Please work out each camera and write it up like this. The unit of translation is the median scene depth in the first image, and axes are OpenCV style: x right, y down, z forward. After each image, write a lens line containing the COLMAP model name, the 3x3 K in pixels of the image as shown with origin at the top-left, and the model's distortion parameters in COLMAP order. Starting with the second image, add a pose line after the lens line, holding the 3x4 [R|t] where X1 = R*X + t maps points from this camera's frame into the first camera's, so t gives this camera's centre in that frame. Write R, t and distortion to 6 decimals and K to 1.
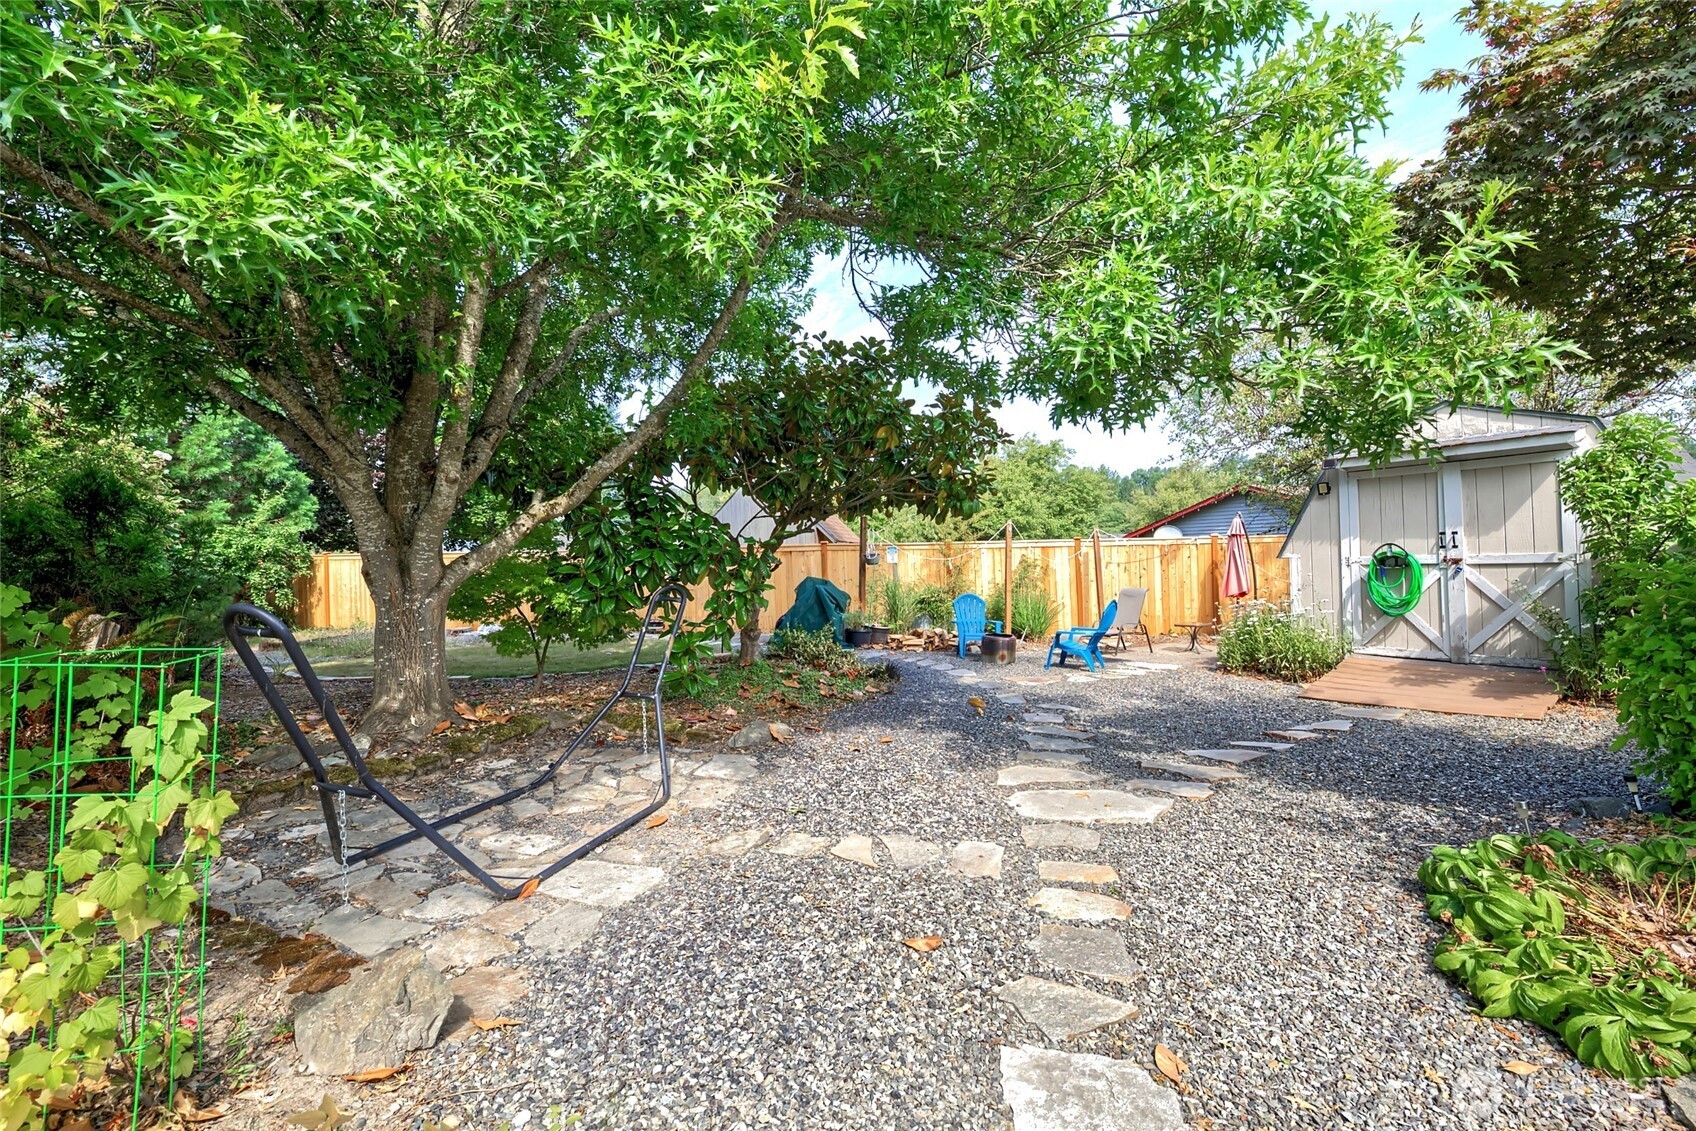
lens RADIAL K [[727.2, 0, 847.7], [0, 727.2, 559.7], [0, 0, 1]] dist [0.000332, 0.003370]
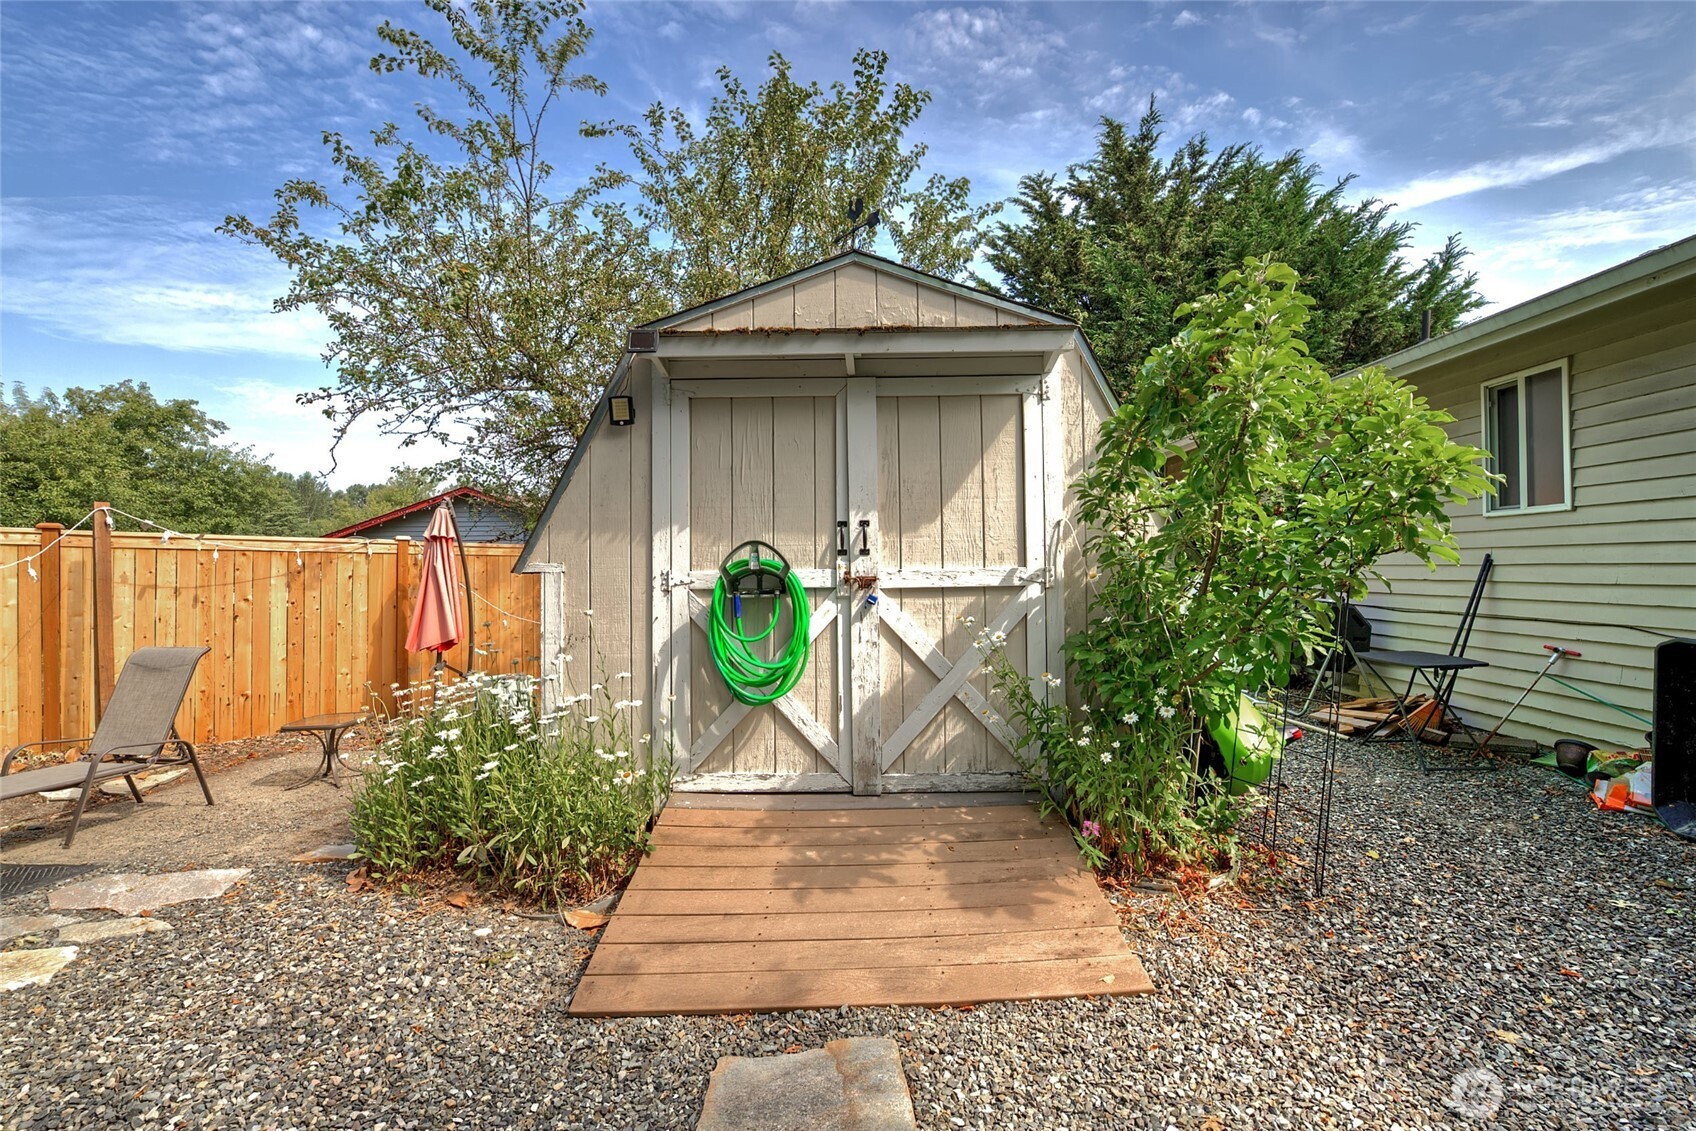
lens RADIAL K [[727.2, 0, 847.7], [0, 727.2, 559.7], [0, 0, 1]] dist [0.000332, 0.003370]
pose [[0.561266, 0.041897, 0.826574, 0.417689], [-0.007681, 0.998939, -0.045418, 0.008595], [-0.827600, 0.019143, 0.560992, 0.718071]]
